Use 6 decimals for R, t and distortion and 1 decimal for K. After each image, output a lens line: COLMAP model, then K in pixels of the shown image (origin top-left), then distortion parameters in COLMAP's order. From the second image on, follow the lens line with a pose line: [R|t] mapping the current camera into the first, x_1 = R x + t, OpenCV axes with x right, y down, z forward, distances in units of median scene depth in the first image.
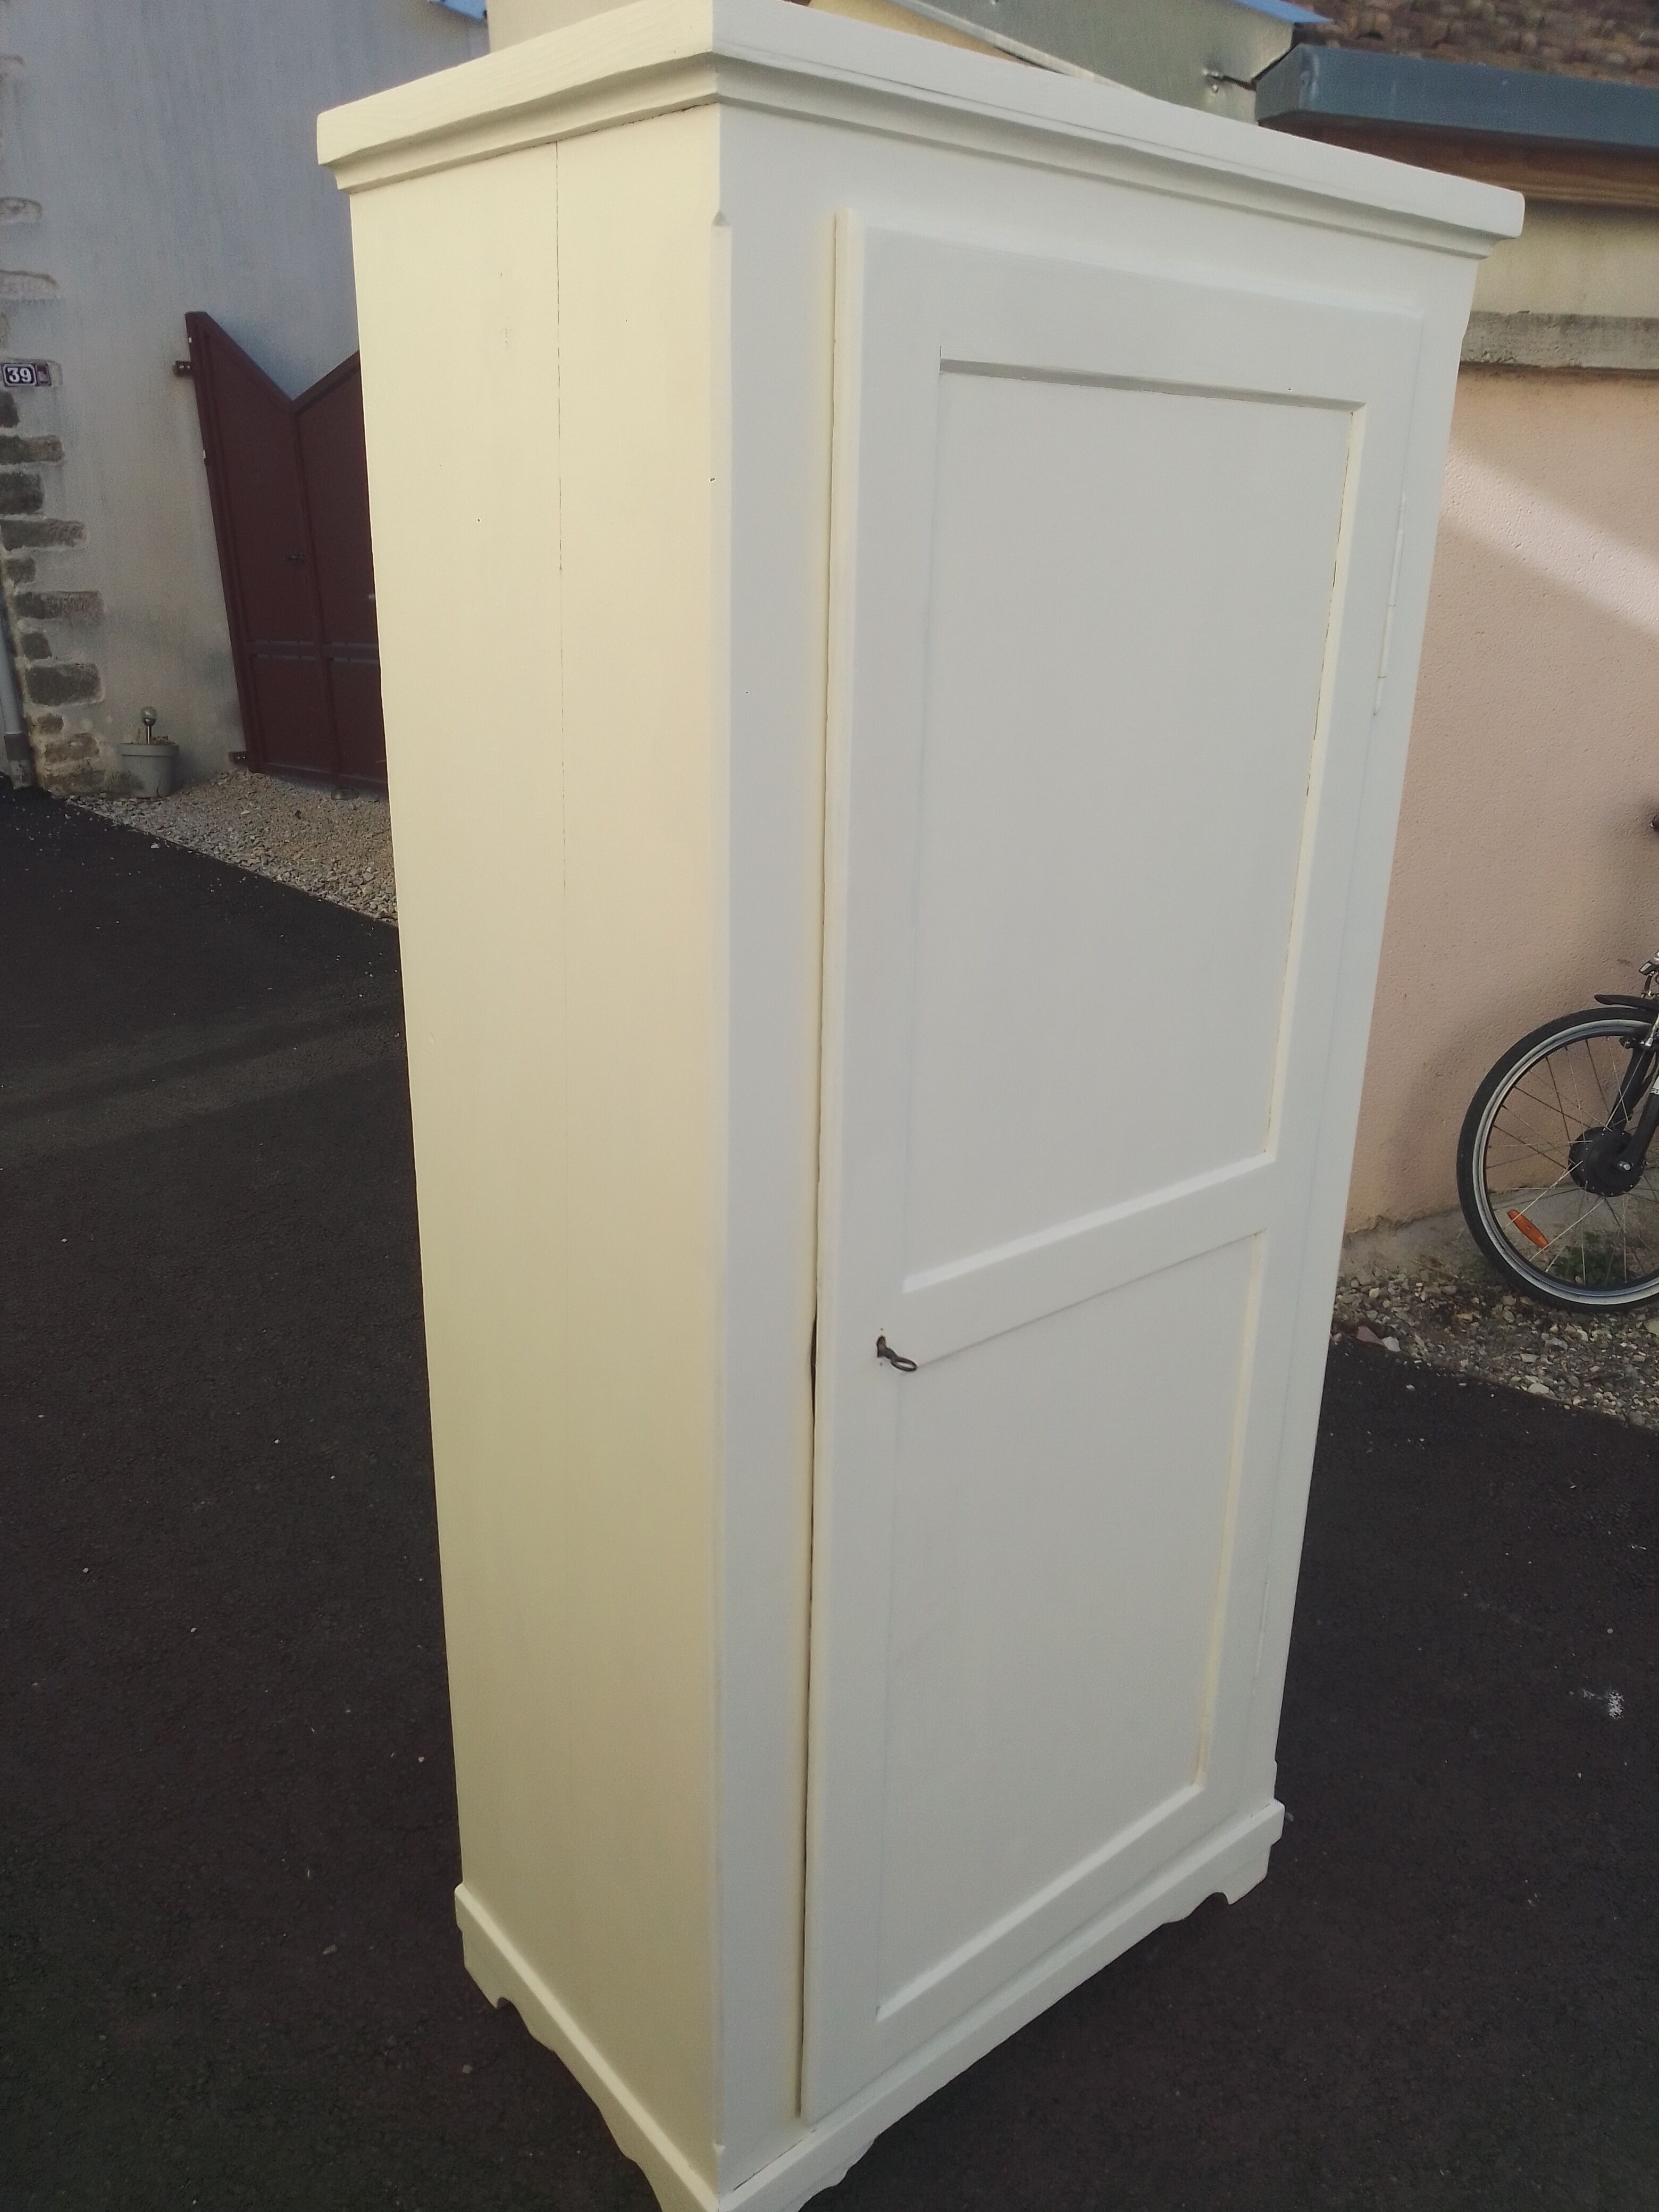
lens RADIAL K [[1658.9, 0, 850.6], [0, 1658.9, 1118.4], [0, 0, 1]] dist [-0.013458, 0.008371]
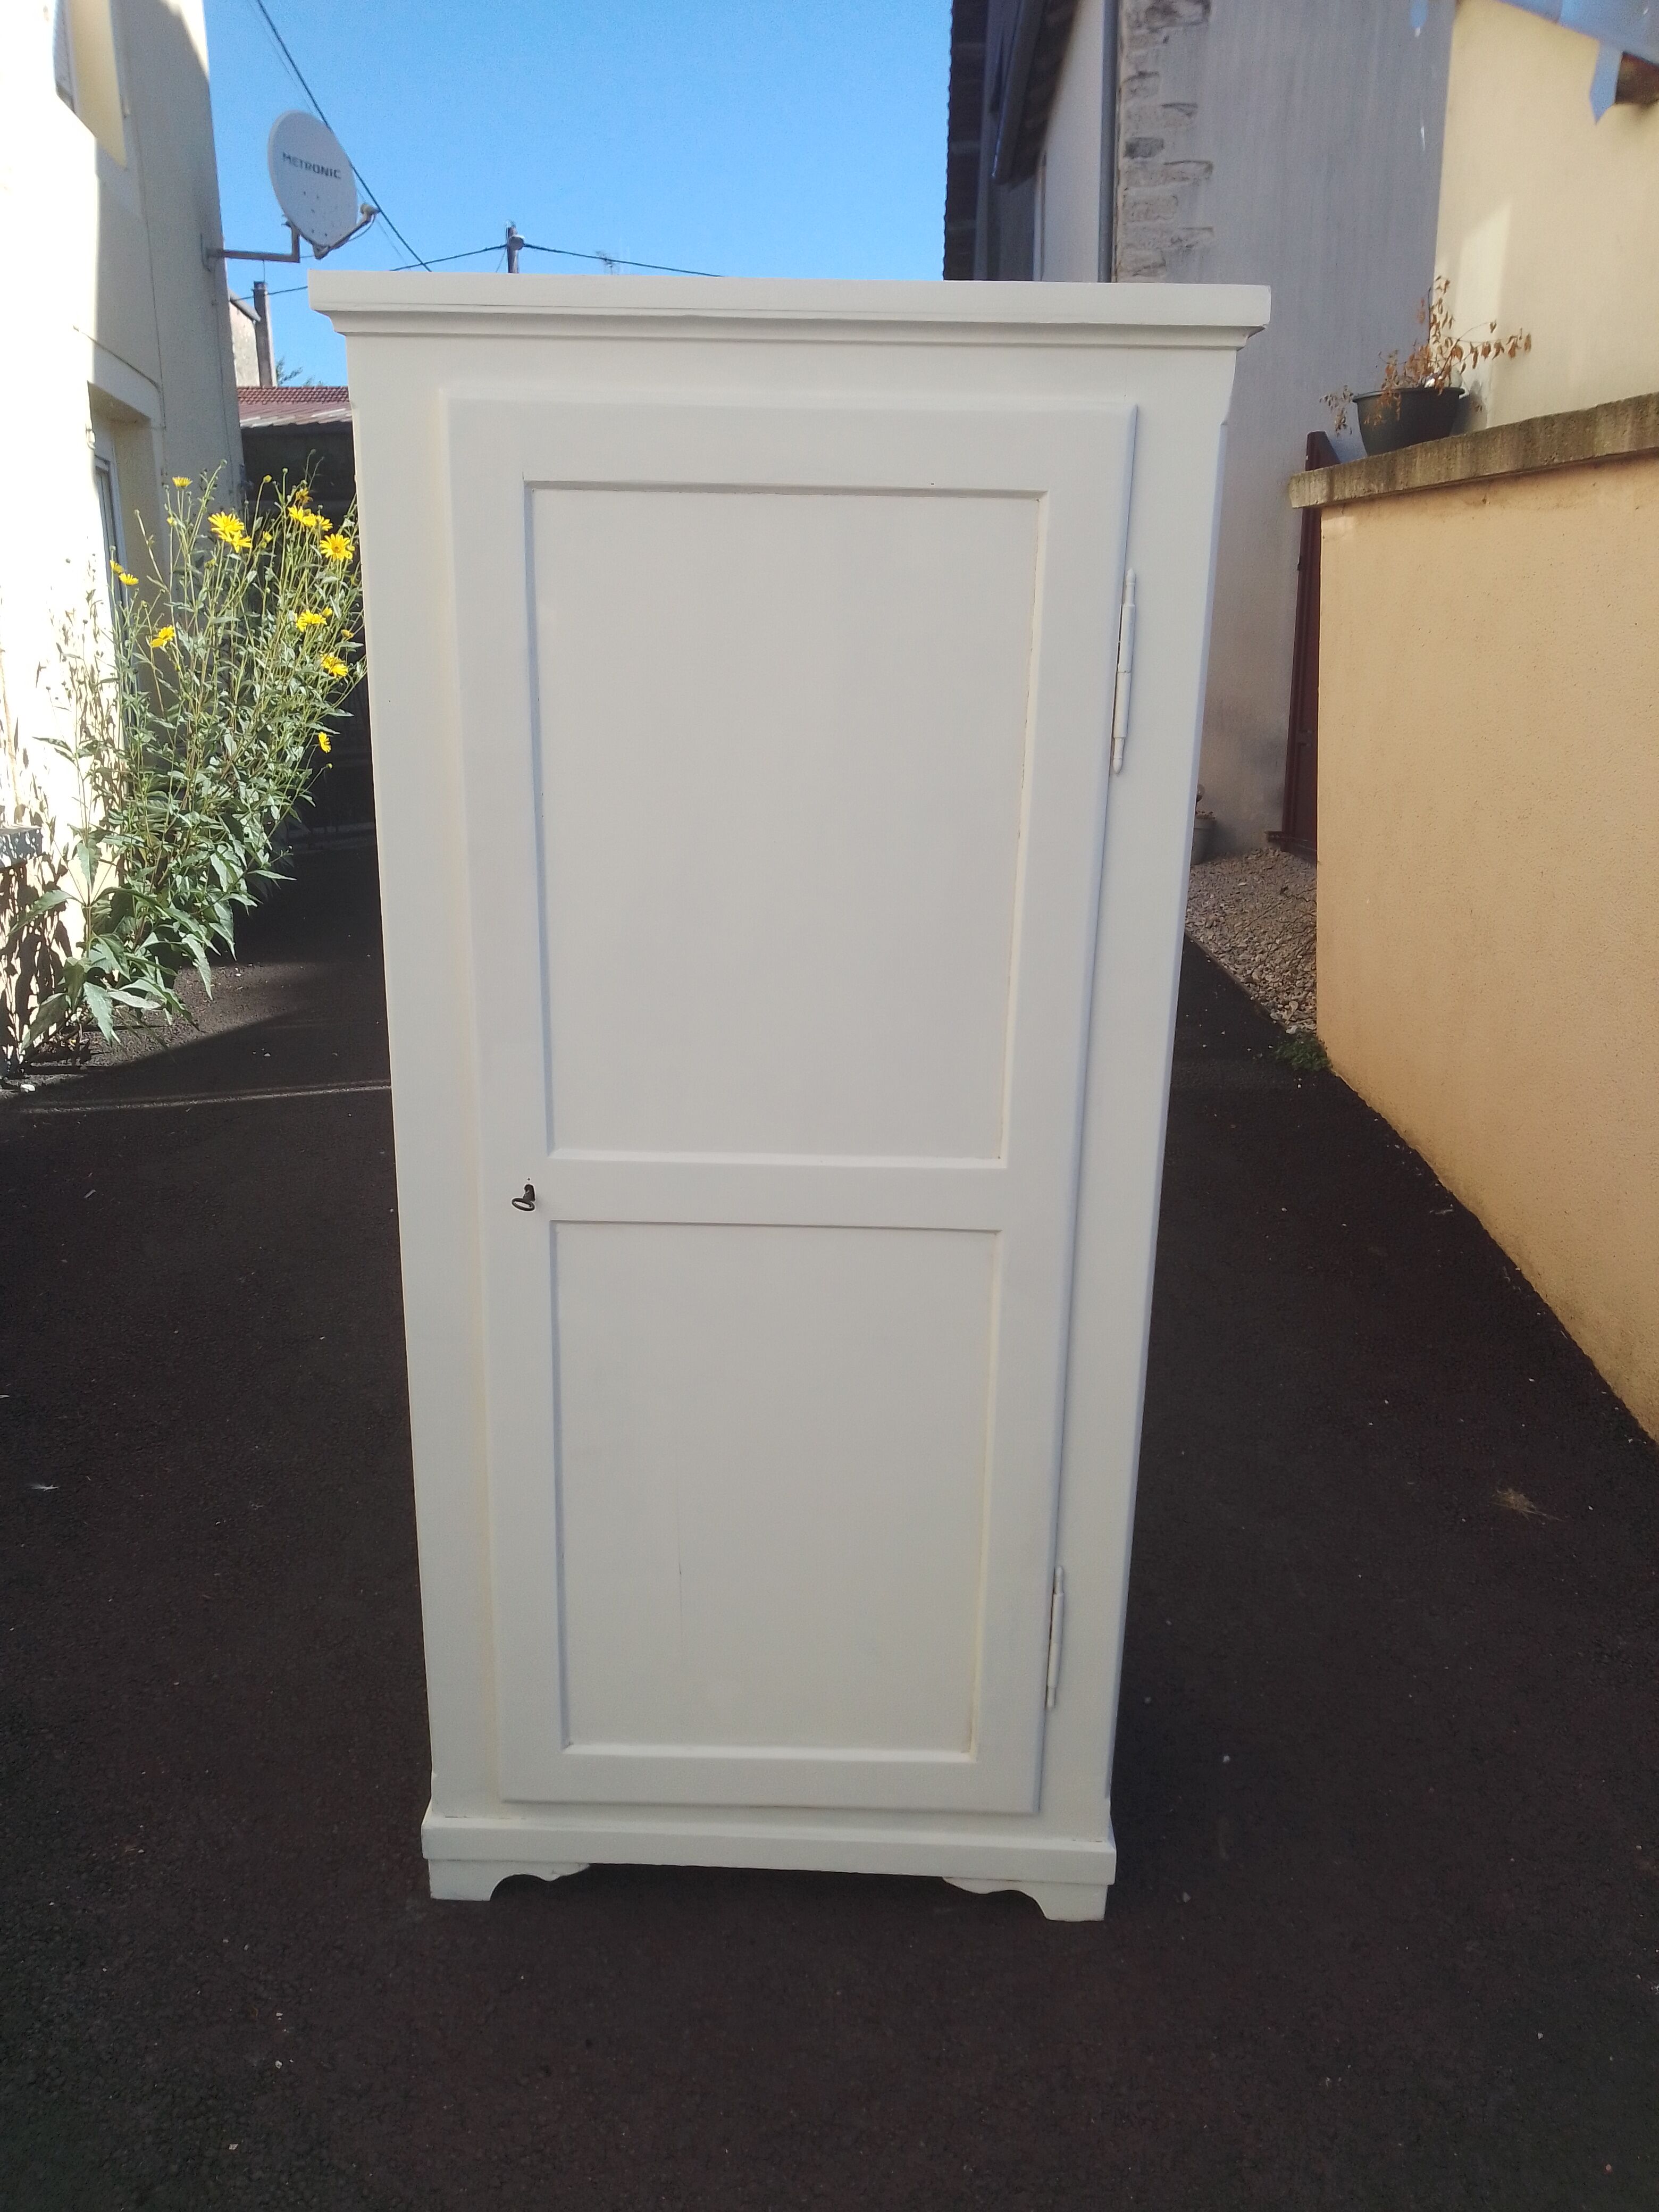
lens RADIAL K [[1658.9, 0, 837.9], [0, 1658.9, 1127.7], [0, 0, 1]] dist [-0.013458, 0.008371]
pose [[0.759972, 0.193054, -0.620623, 0.851411], [-0.224743, 0.974022, 0.027780, -0.007040], [0.609863, 0.118369, 0.783617, 0.066787]]
